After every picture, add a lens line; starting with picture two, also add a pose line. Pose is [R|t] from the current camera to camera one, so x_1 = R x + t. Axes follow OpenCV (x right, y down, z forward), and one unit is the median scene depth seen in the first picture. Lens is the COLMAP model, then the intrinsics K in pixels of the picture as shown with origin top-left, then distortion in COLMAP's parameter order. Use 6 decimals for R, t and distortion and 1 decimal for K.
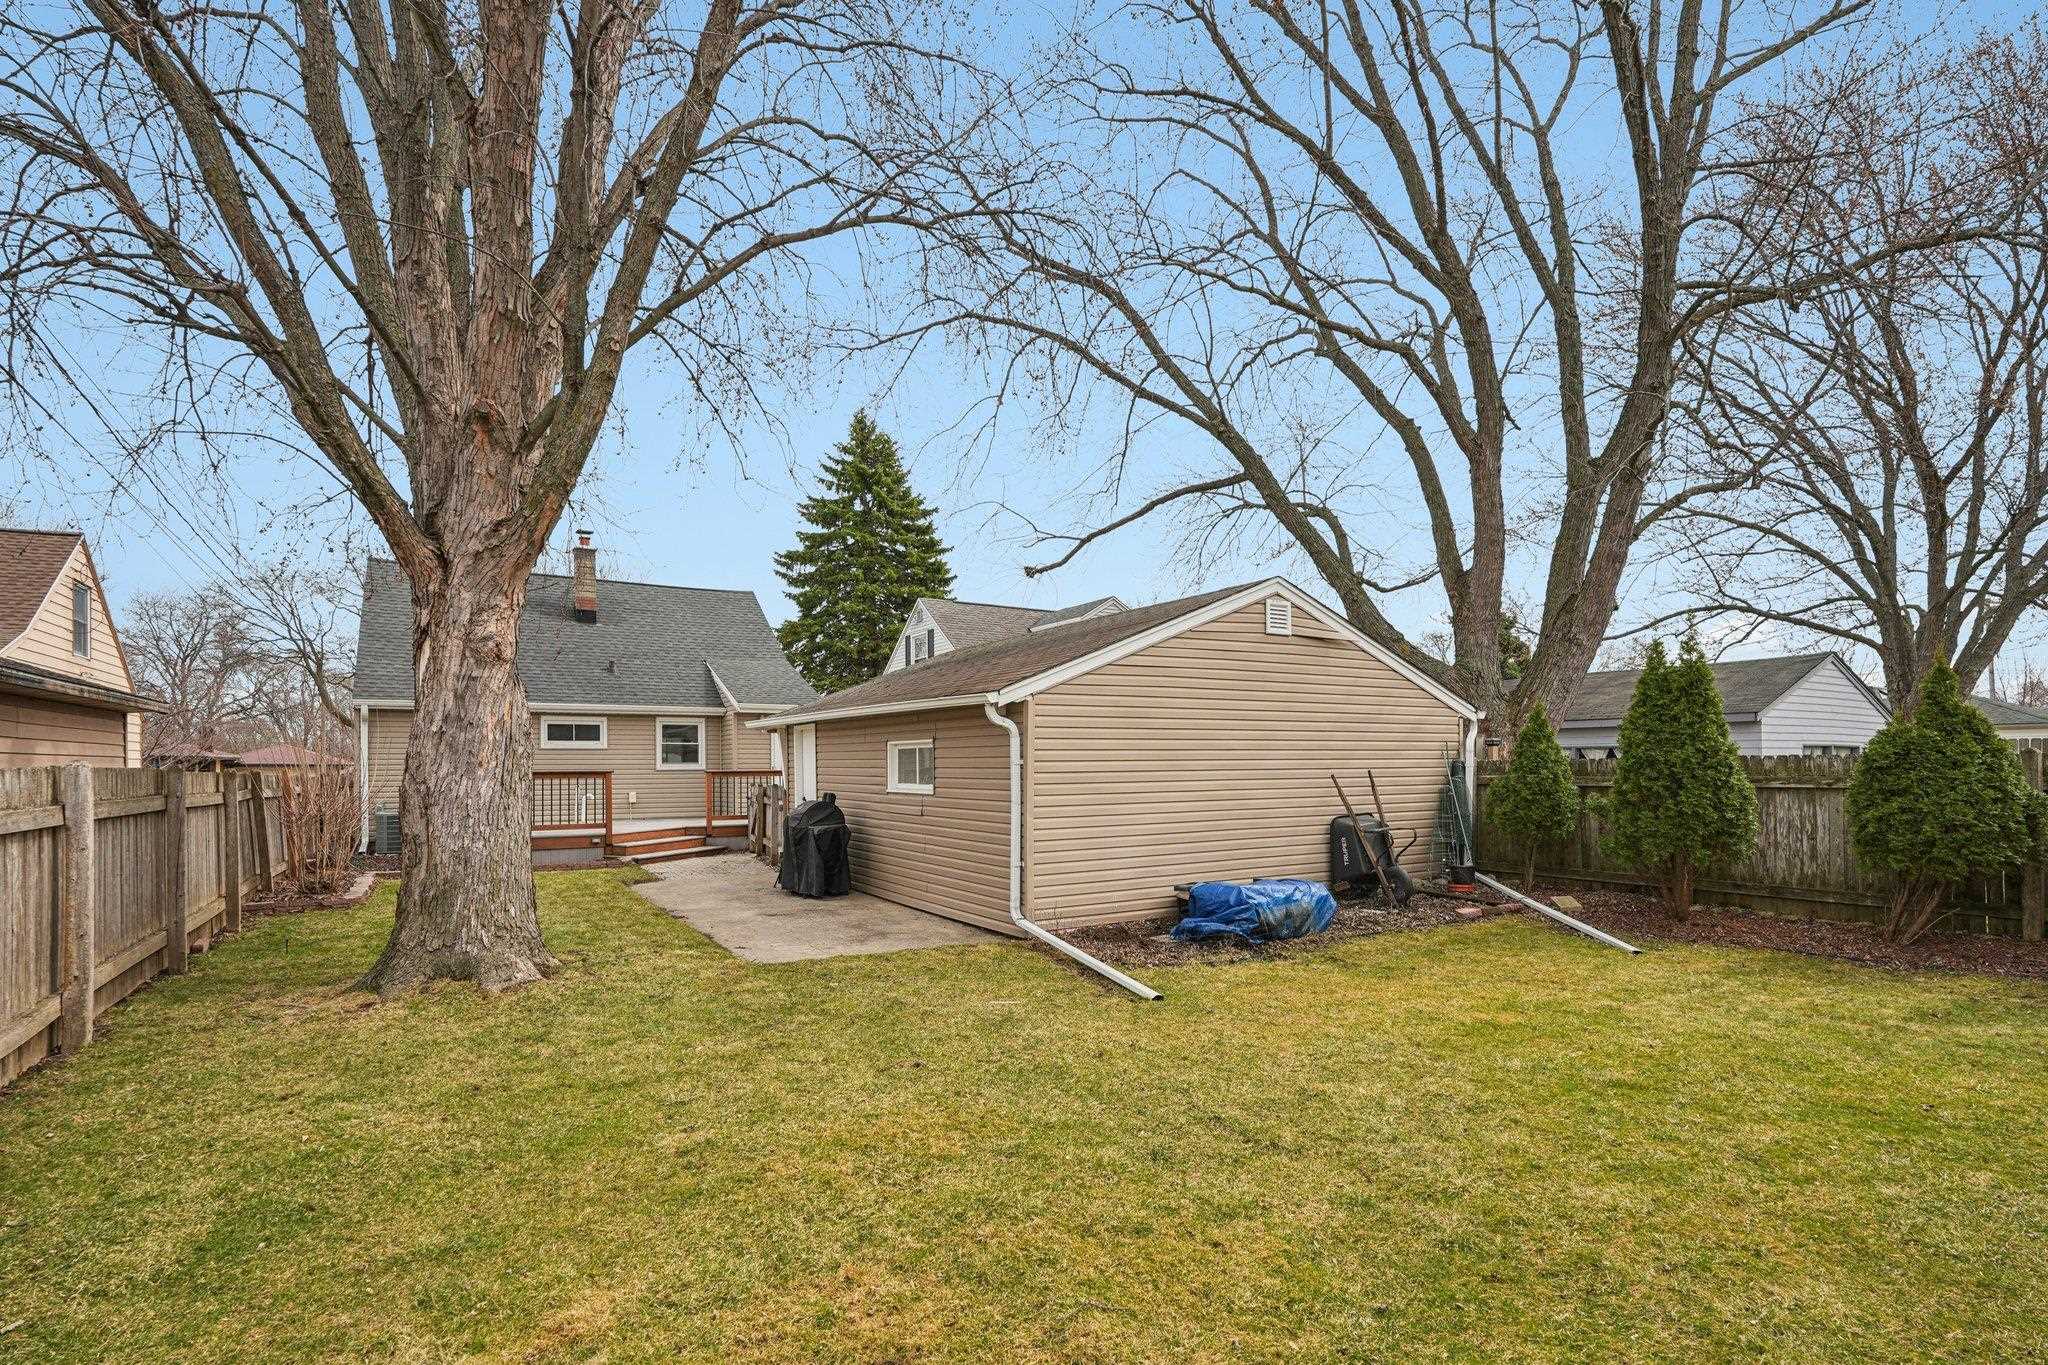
lens RADIAL K [[978.4, 0, 994.6], [0, 978.4, 770.0], [0, 0, 1]] dist [-0.003539, -0.000462]
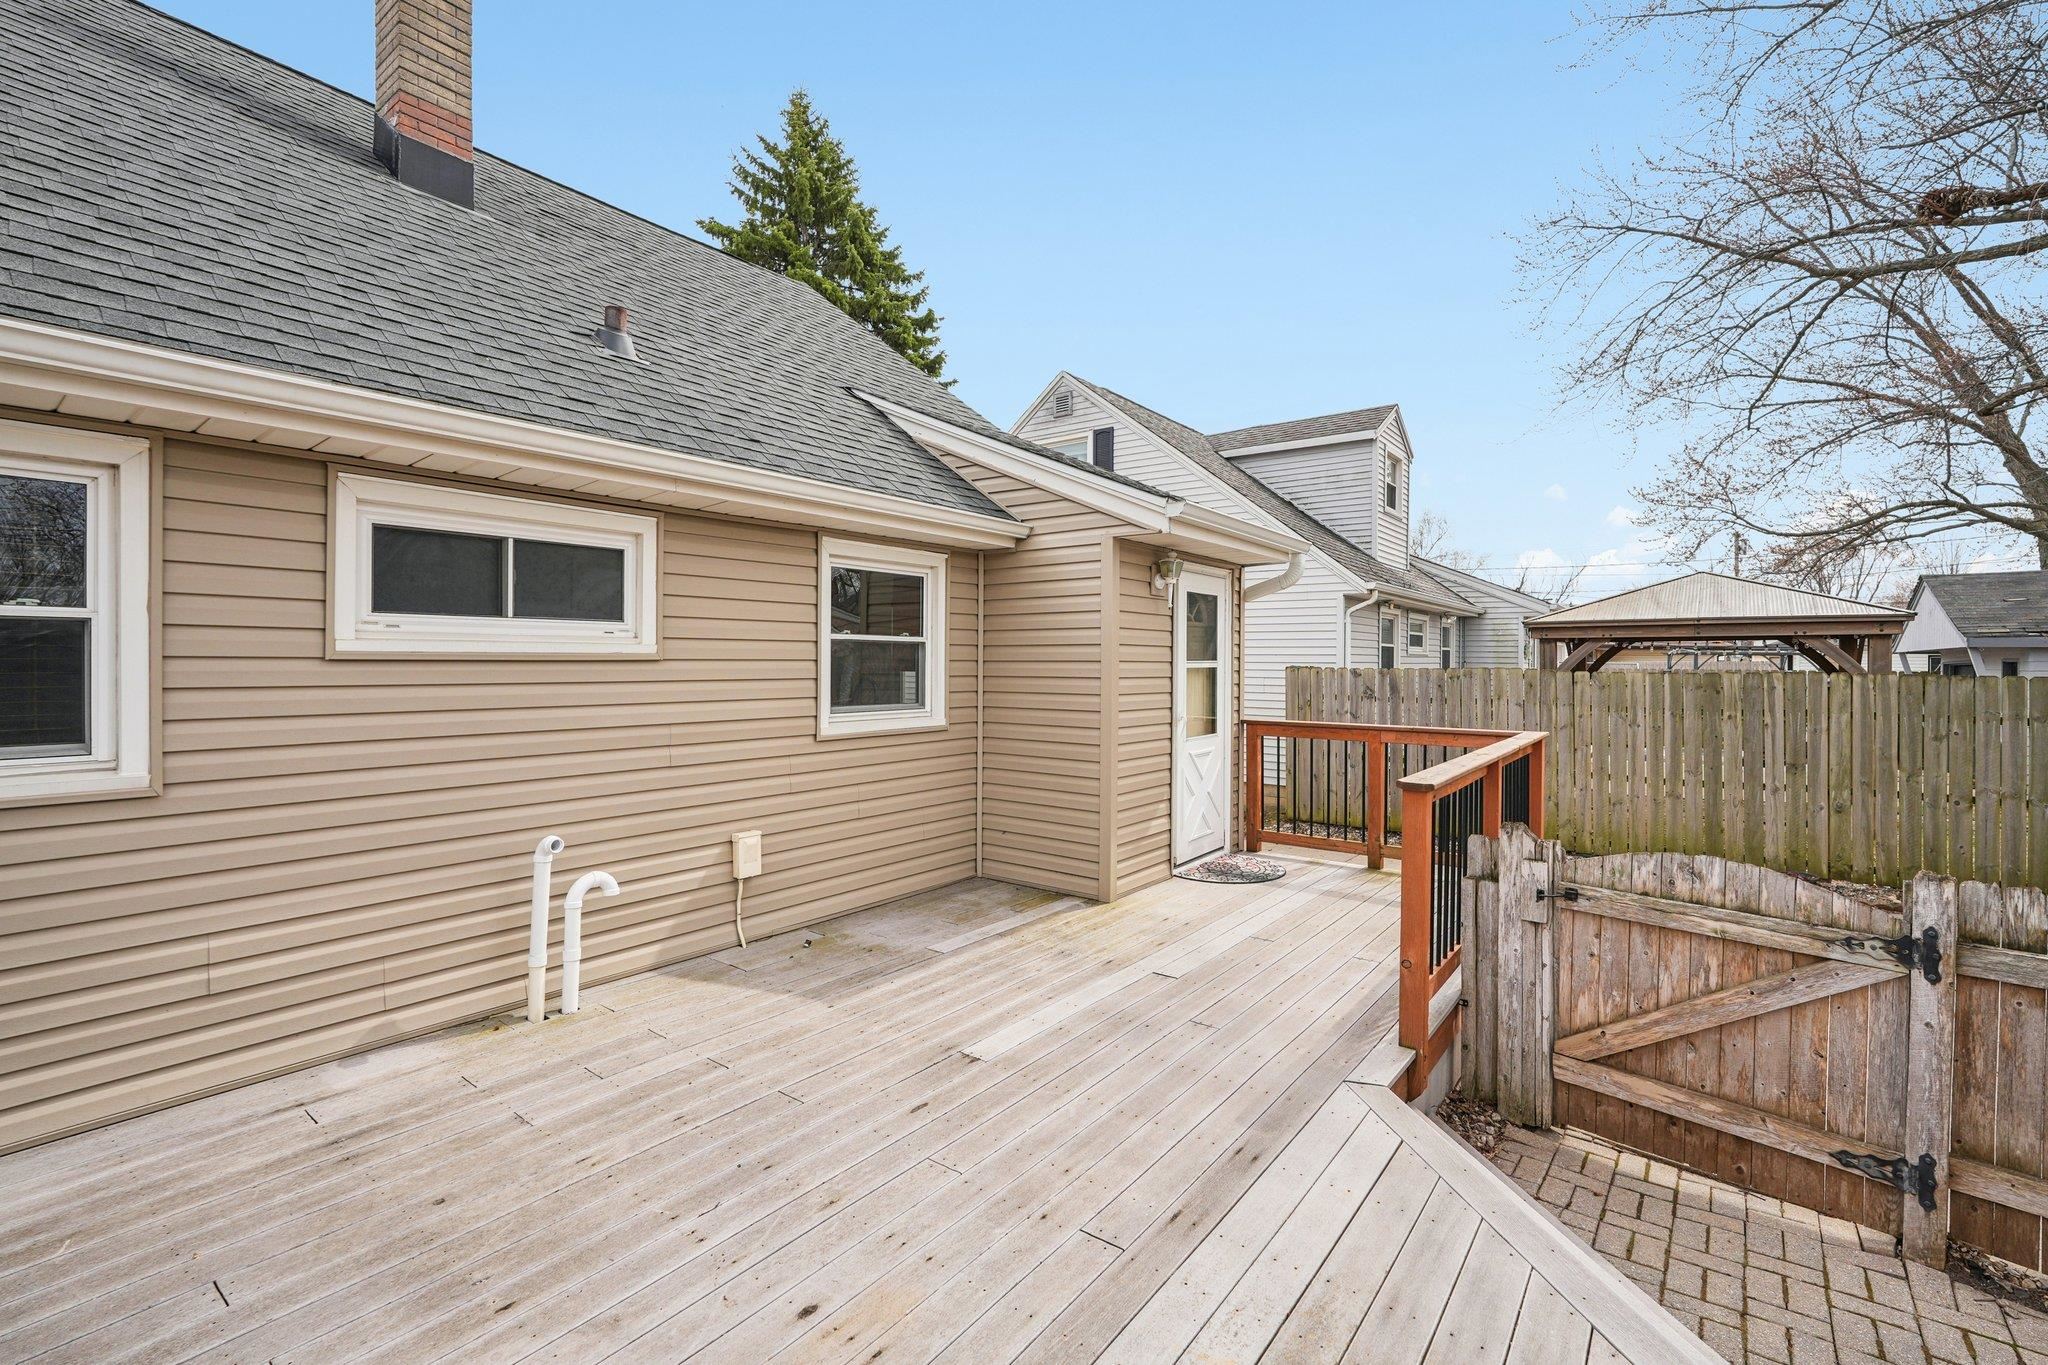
lens RADIAL K [[898.9, 0, 1026.4], [0, 898.9, 667.5], [0, 0, 1]] dist [-0.037562, 0.020101]
pose [[0.920413, 0.008427, 0.390856, -0.379913], [-0.010179, 0.999945, 0.002410, -0.019587], [-0.390814, -0.006197, 0.920449, 0.739836]]
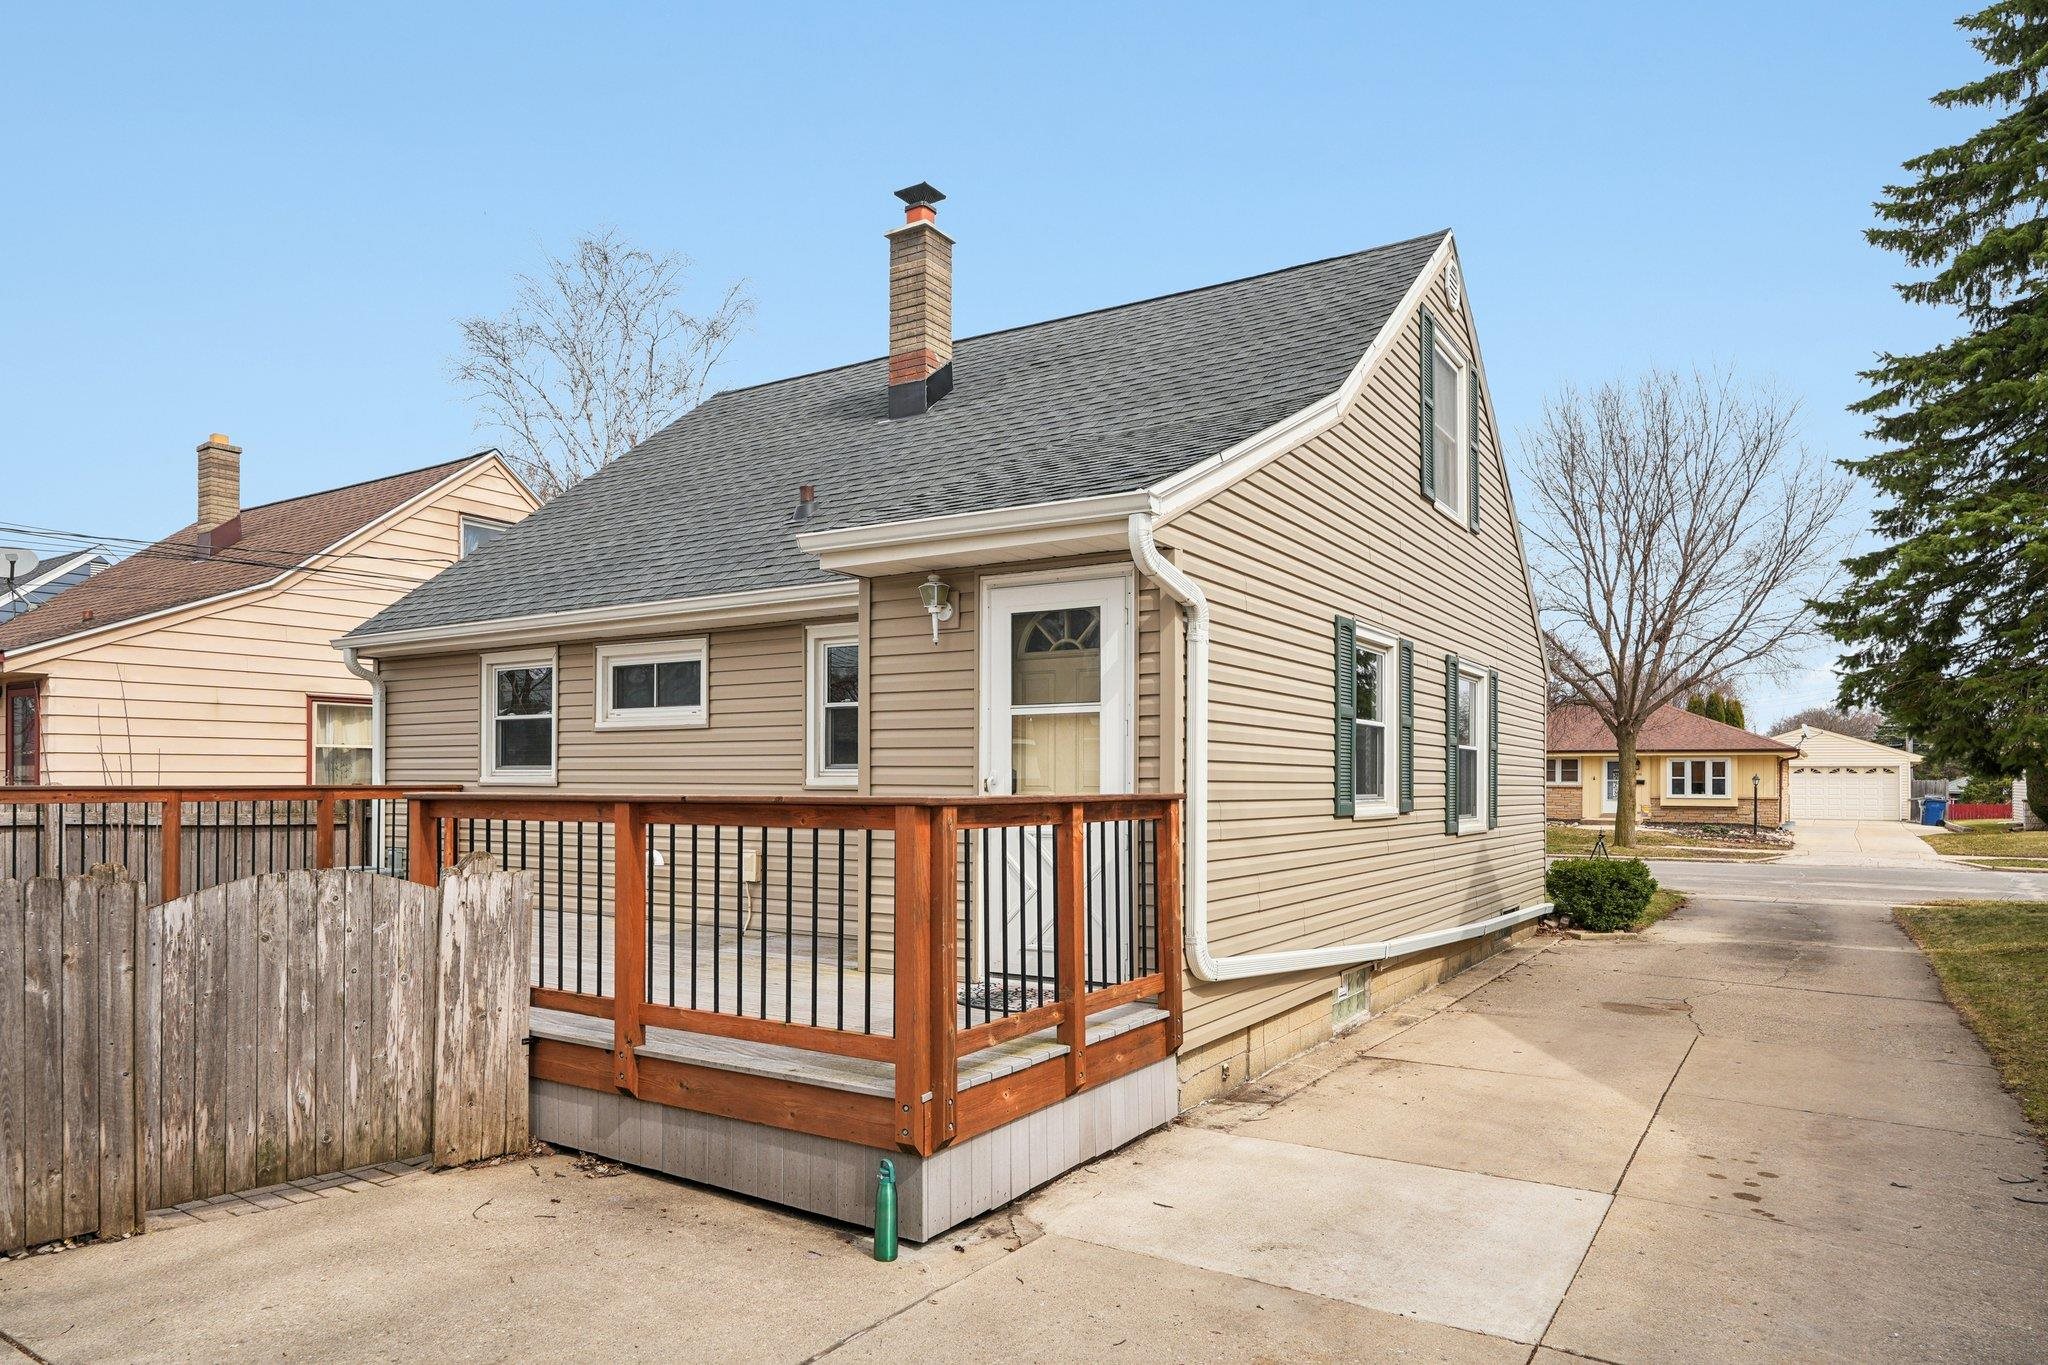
lens RADIAL K [[1250.0, 0, 1024.6], [0, 1250.0, 777.1], [0, 0, 1]] dist [0.003763, 0.000732]
pose [[0.470740, 0.004744, -0.882259, 0.058230], [-0.009772, 0.999952, 0.000162, -0.004011], [0.882218, 0.008545, 0.470764, 0.847259]]
